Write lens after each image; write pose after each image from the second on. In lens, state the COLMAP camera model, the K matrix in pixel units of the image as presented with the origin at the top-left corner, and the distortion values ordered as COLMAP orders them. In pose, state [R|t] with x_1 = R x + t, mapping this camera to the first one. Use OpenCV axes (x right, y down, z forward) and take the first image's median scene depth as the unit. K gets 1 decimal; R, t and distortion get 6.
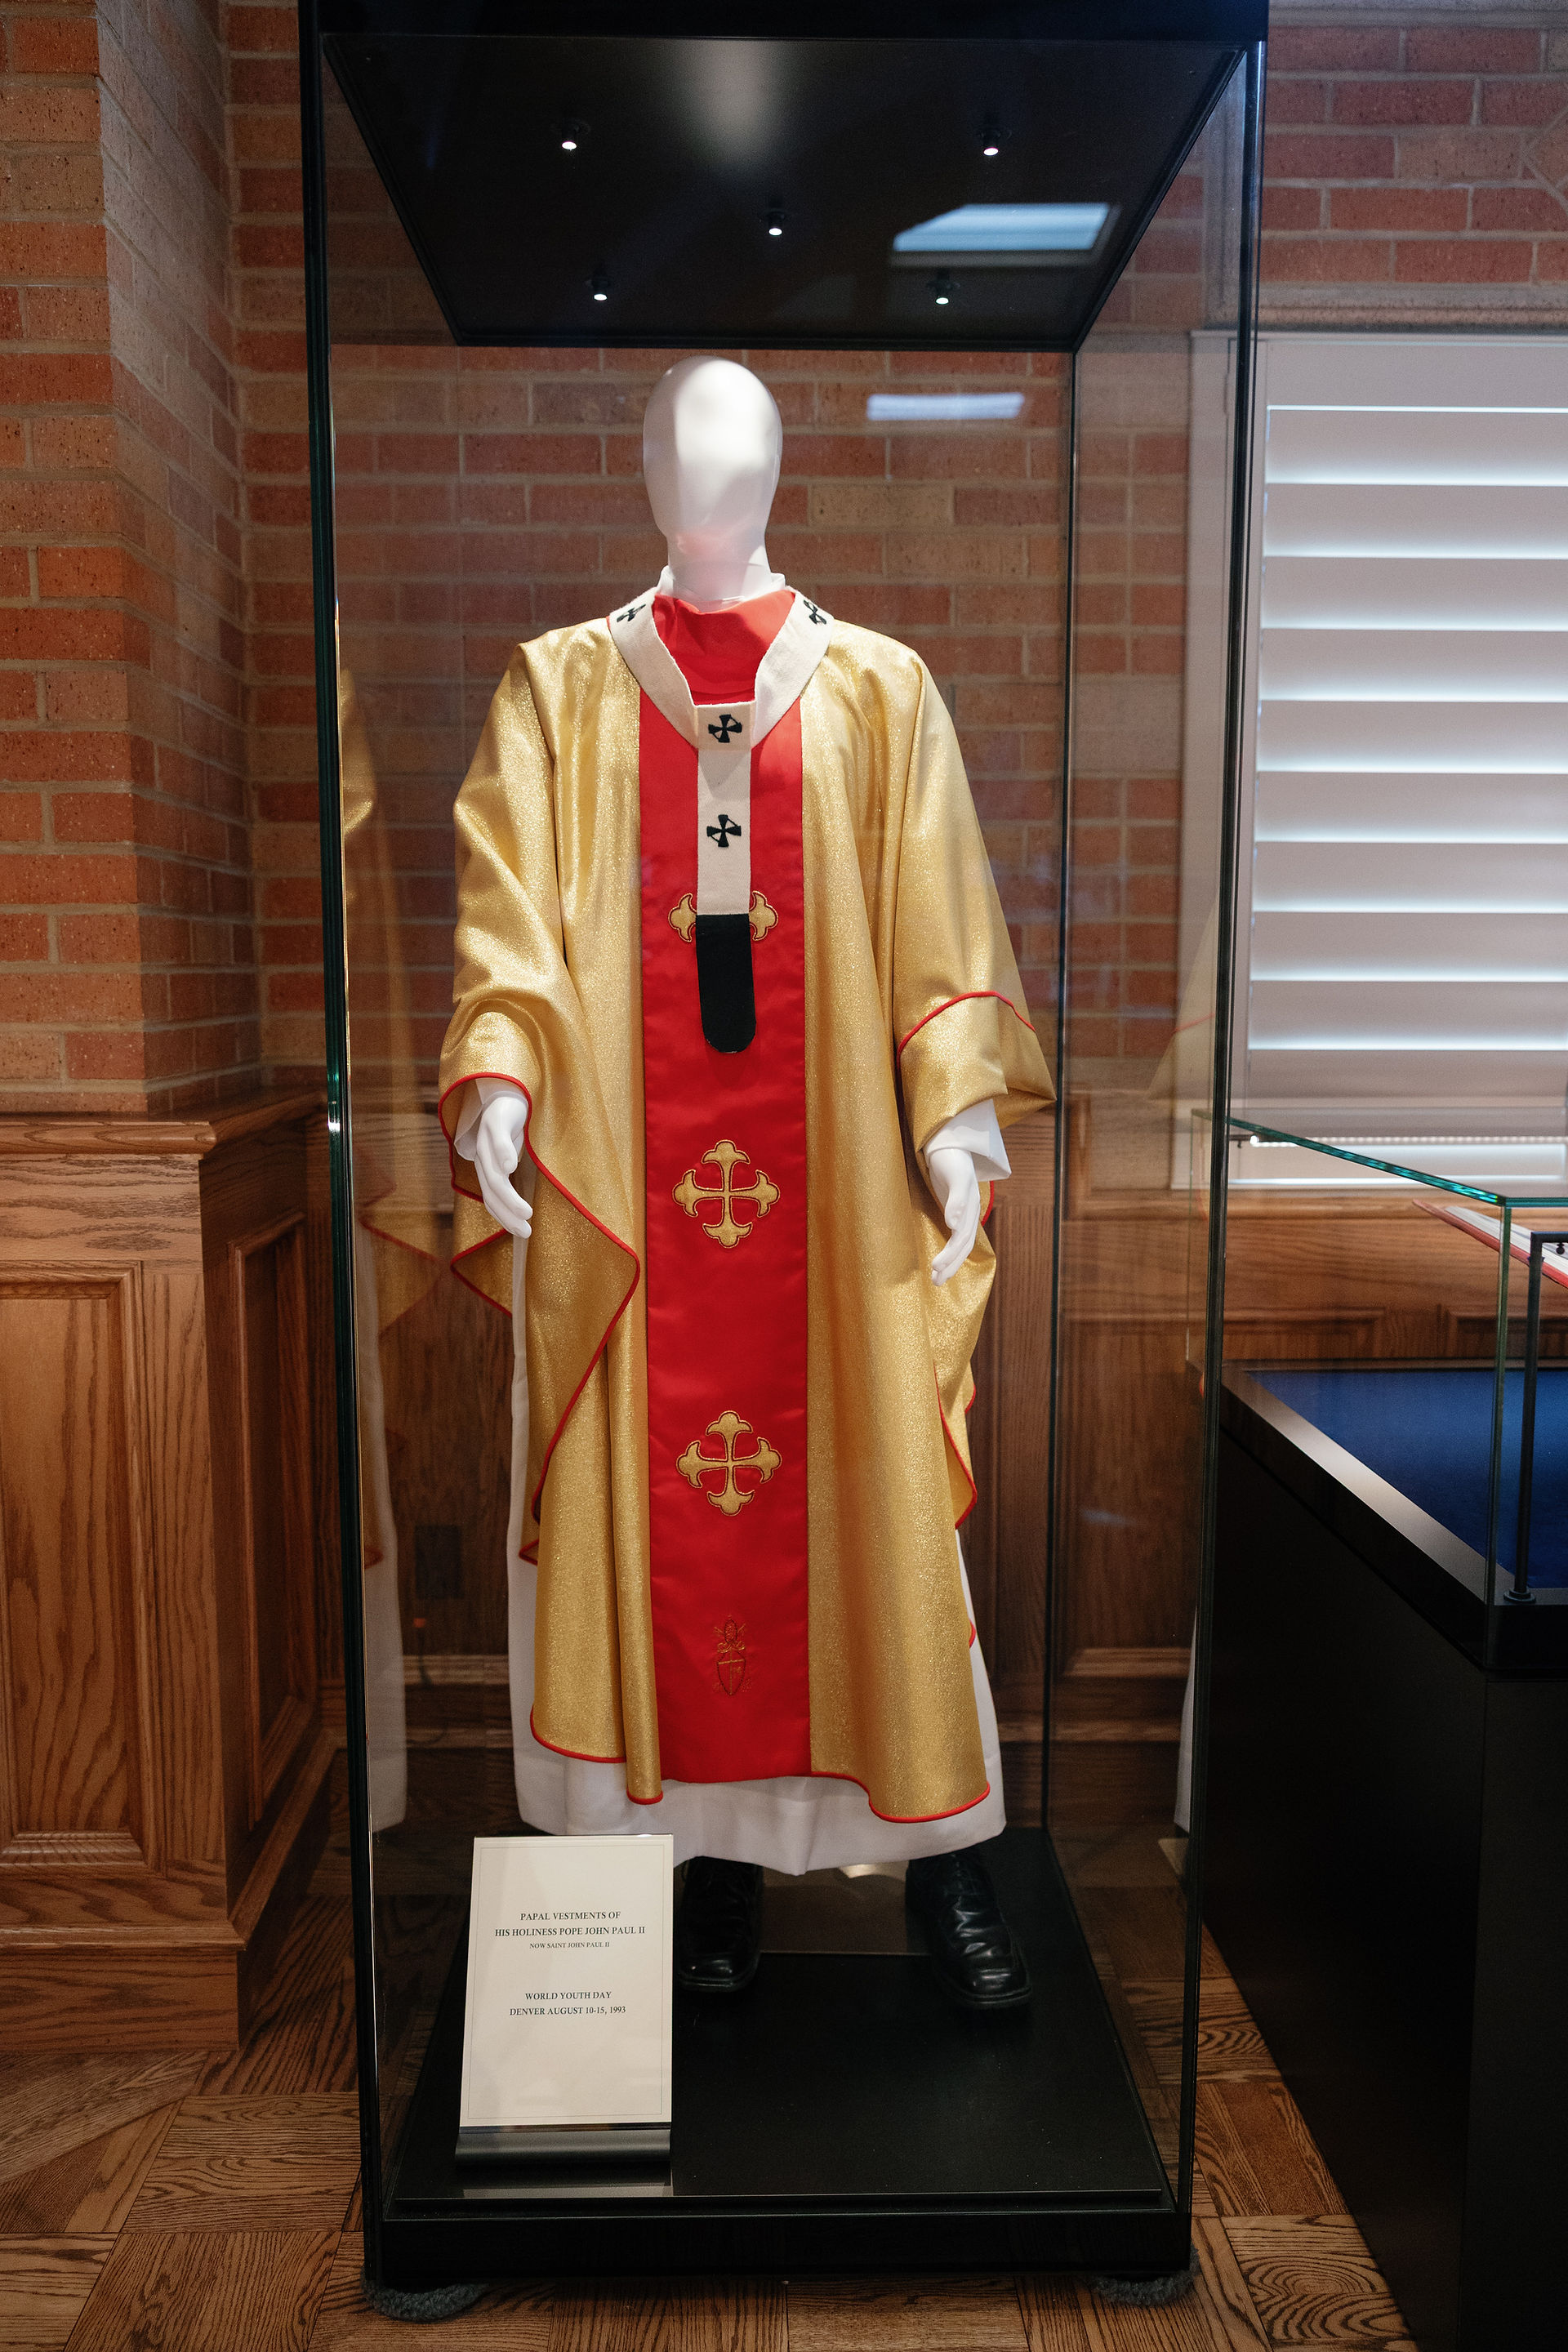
lens RADIAL K [[1843.5, 0, 784.4], [0, 1843.5, 1205.2], [0, 0, 1]] dist [0.017095, -0.002016]
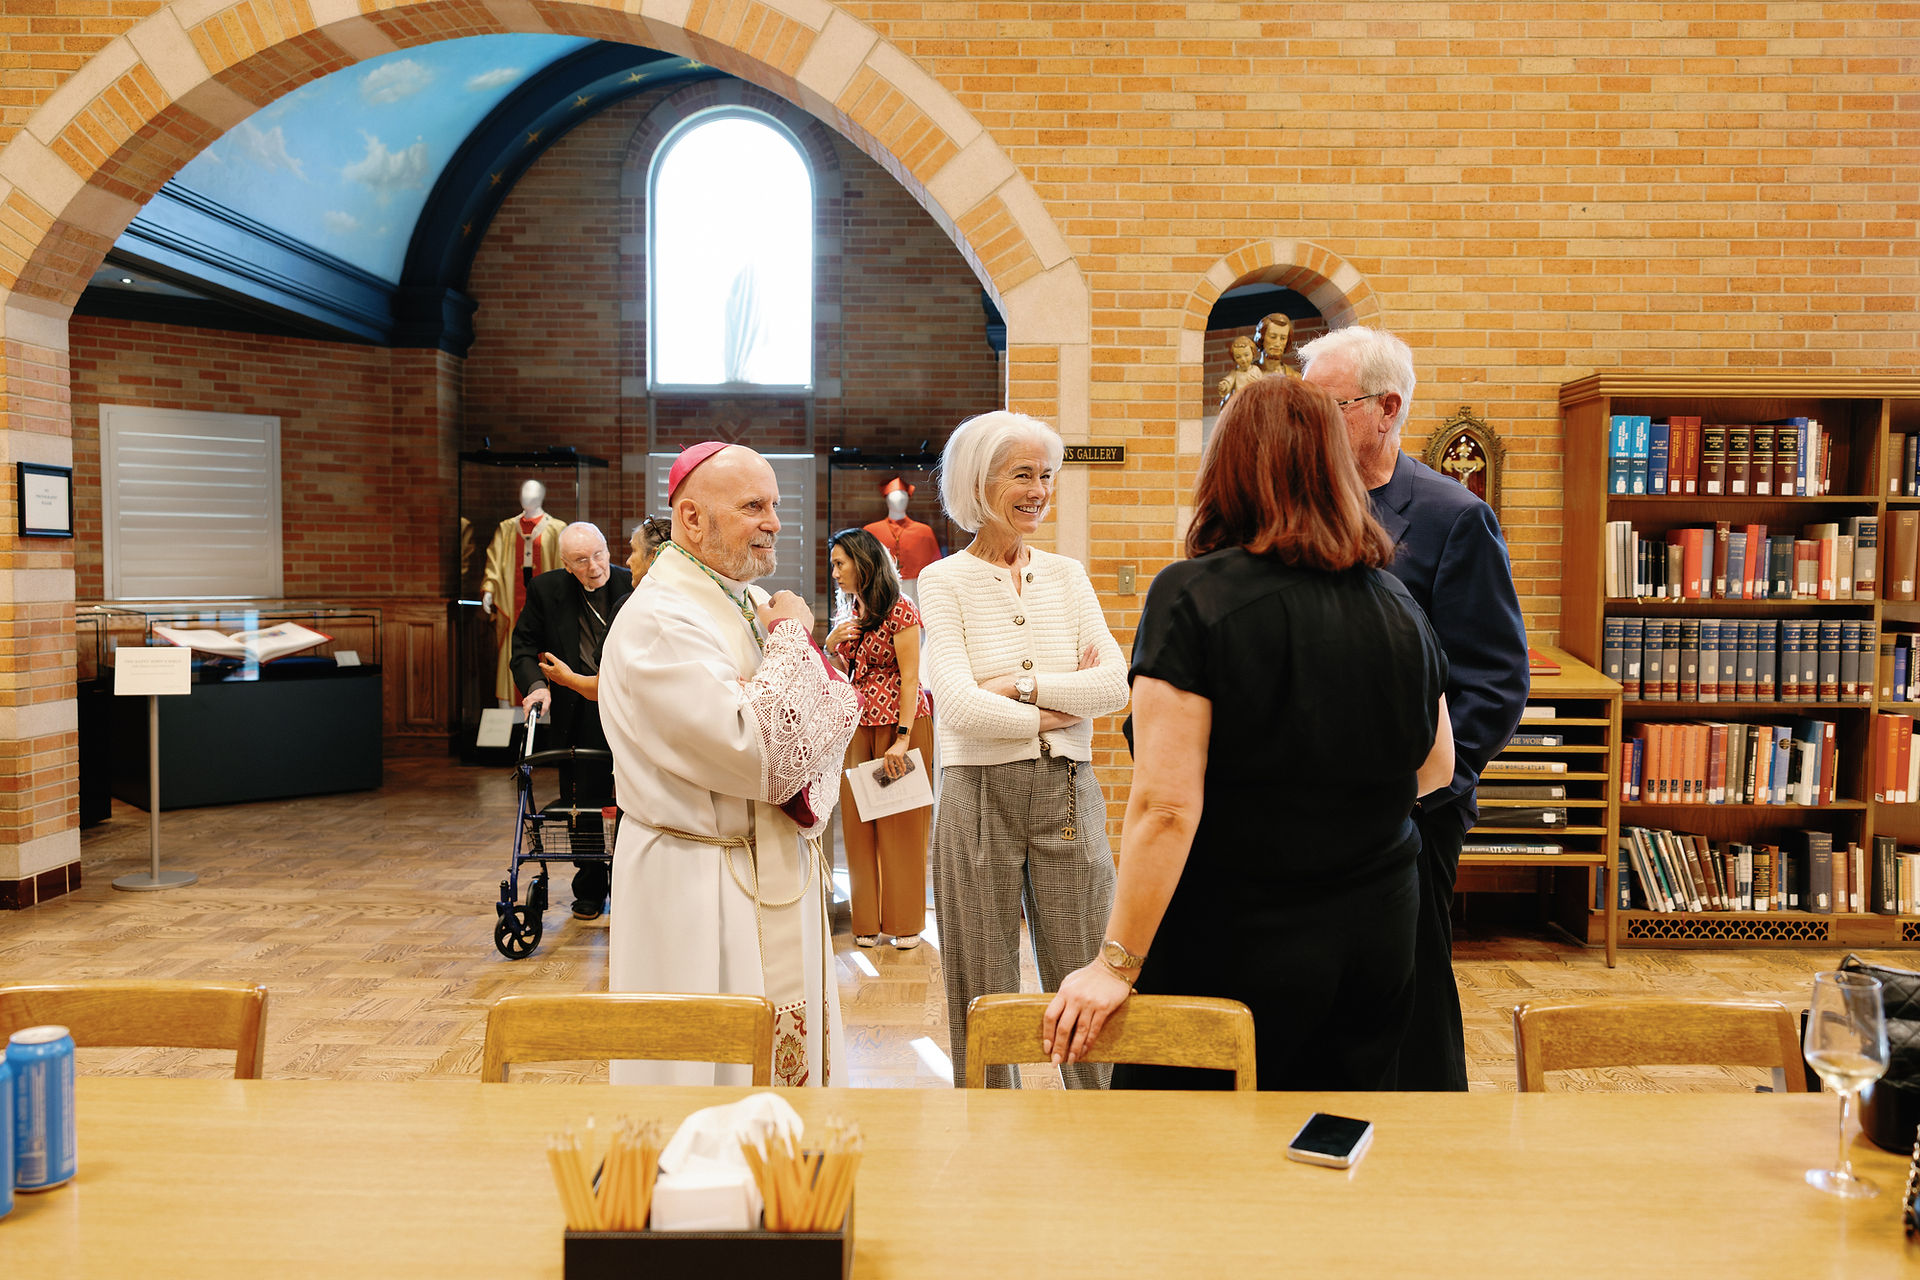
lens RADIAL K [[1504.9, 0, 960.0], [0, 1504.9, 640.0], [0, 0, 1]] dist [0.017095, -0.002016]
pose [[0.998813, 0.013221, -0.046876, 1.688939], [-0.016255, 0.997757, -0.064939, 0.406003], [0.045912, 0.065624, 0.996788, -4.070382]]
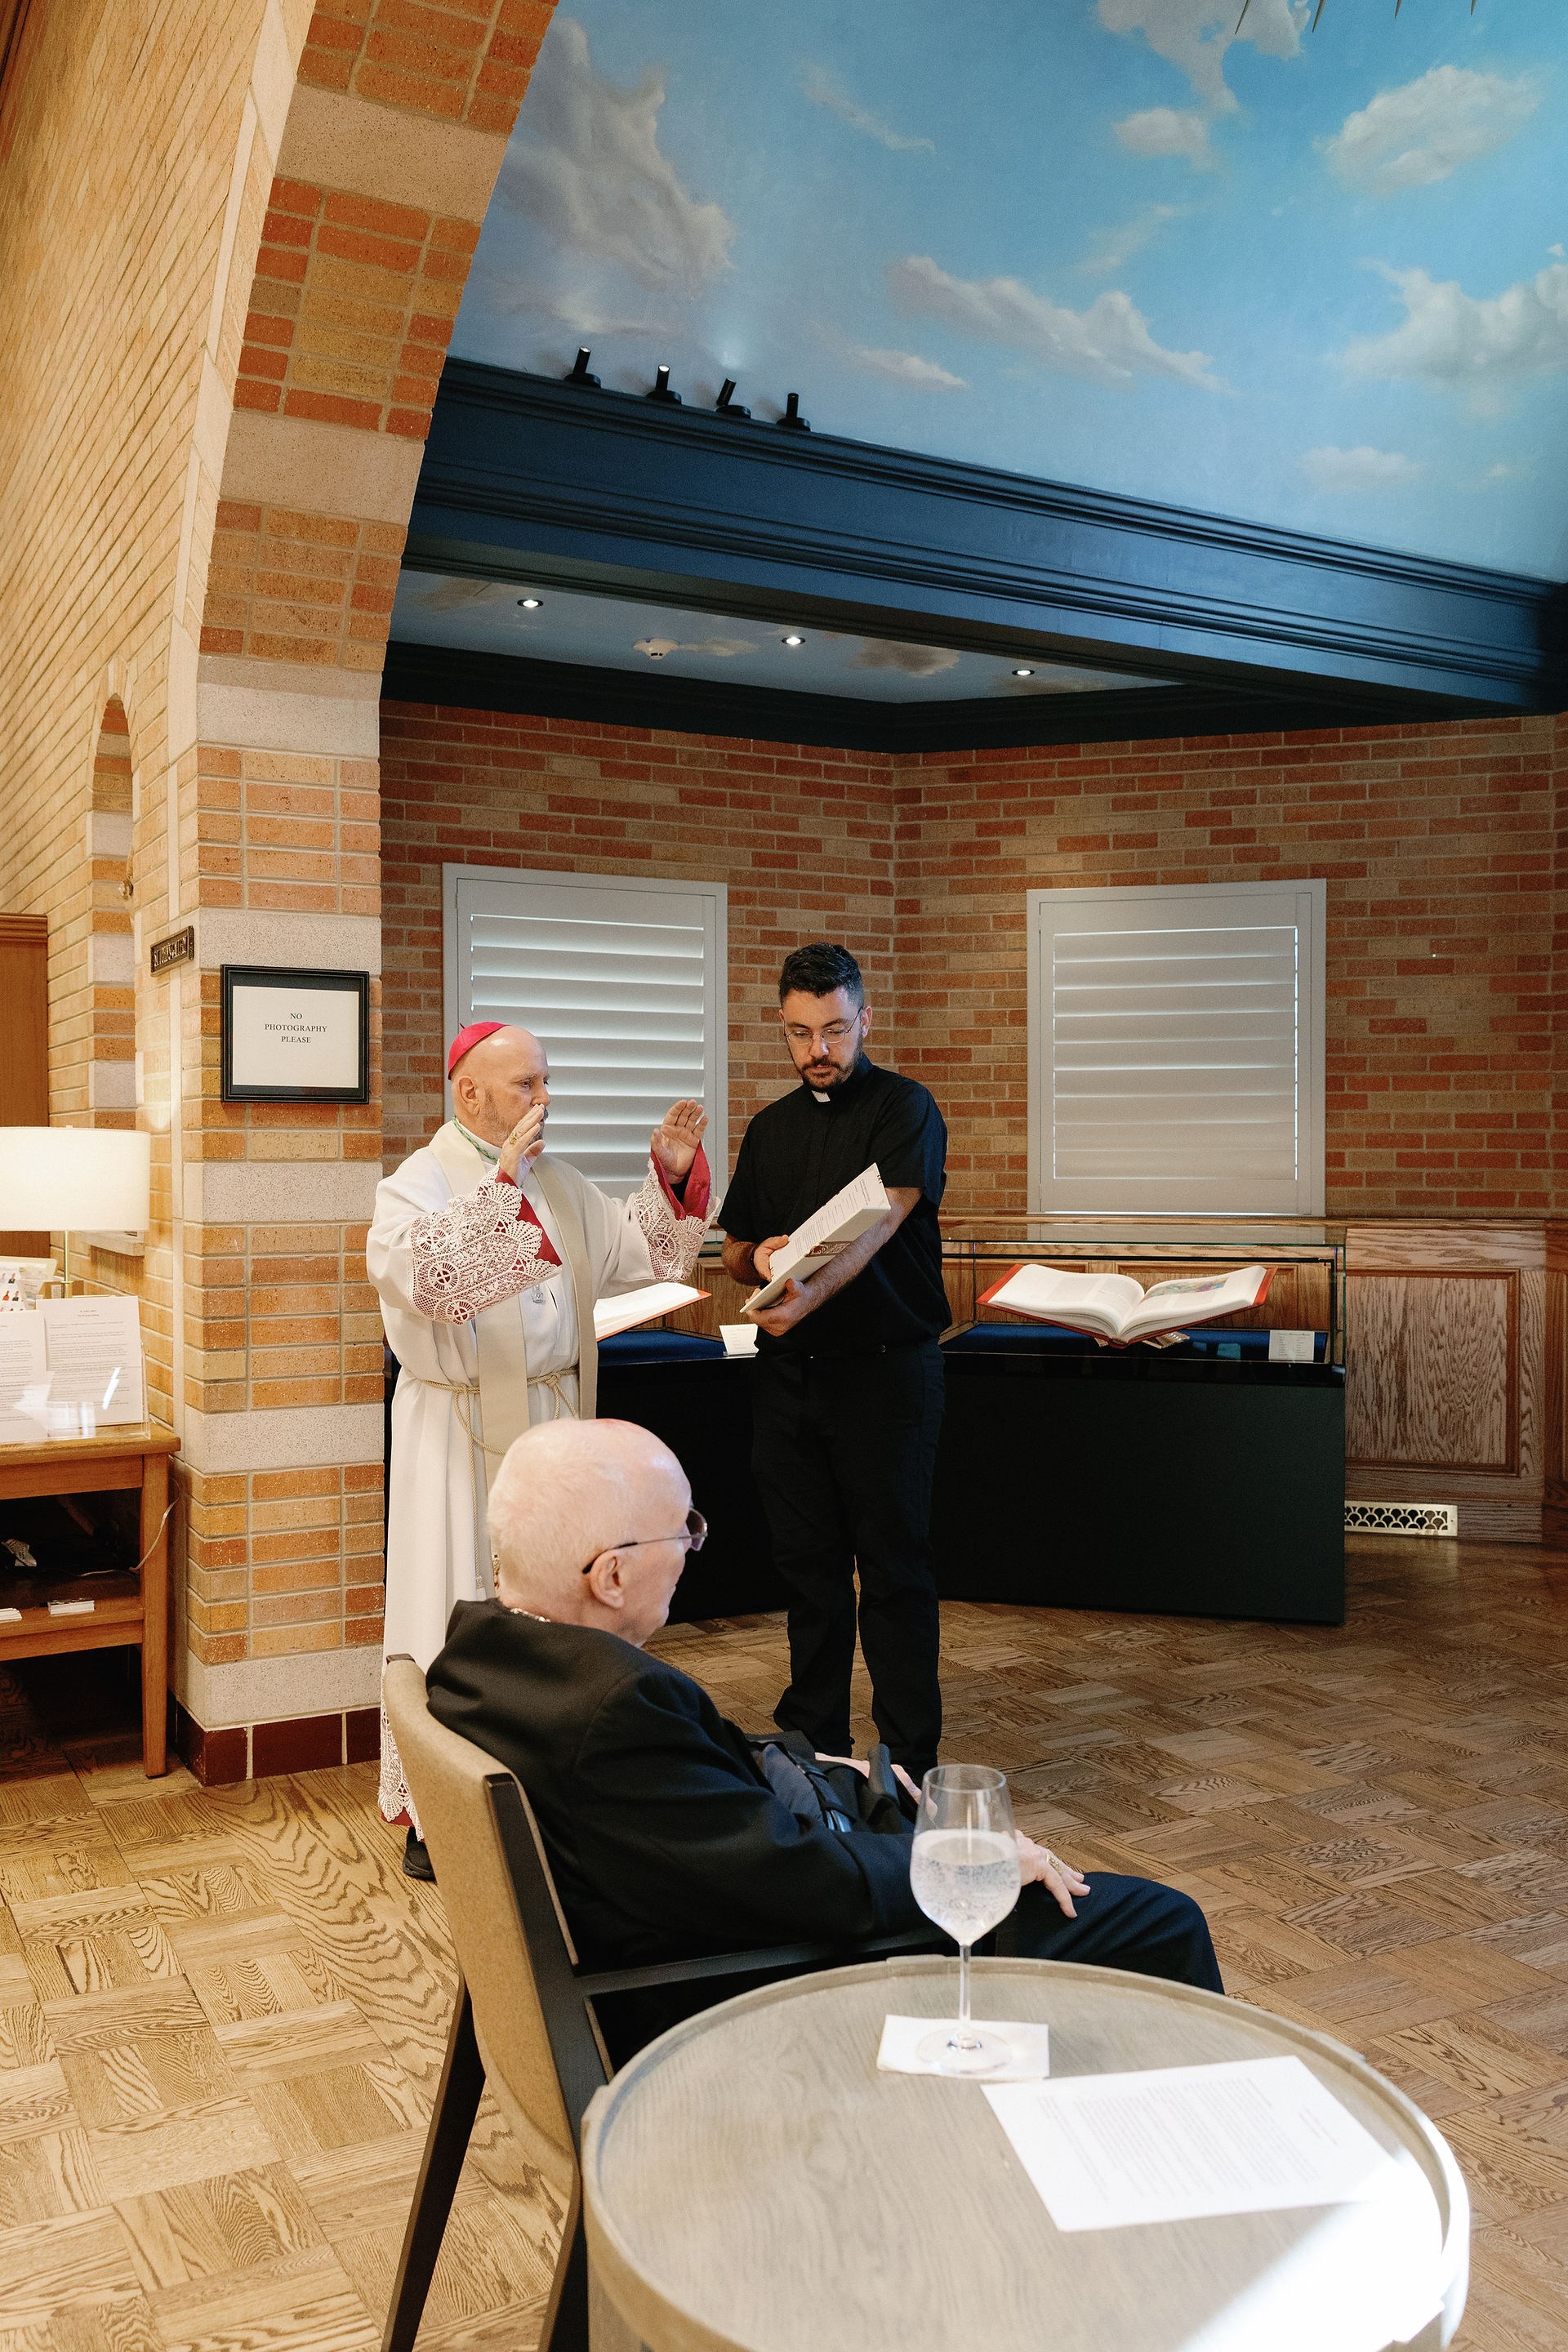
lens RADIAL K [[1928.0, 0, 778.3], [0, 1928.0, 1184.0], [0, 0, 1]] dist [0.008971, -0.004747]
pose [[0.452607, 0.020894, -0.891465, 1.817250], [-0.105883, 0.993912, -0.030463, 0.128089], [0.885401, 0.108178, 0.452064, -1.604943]]
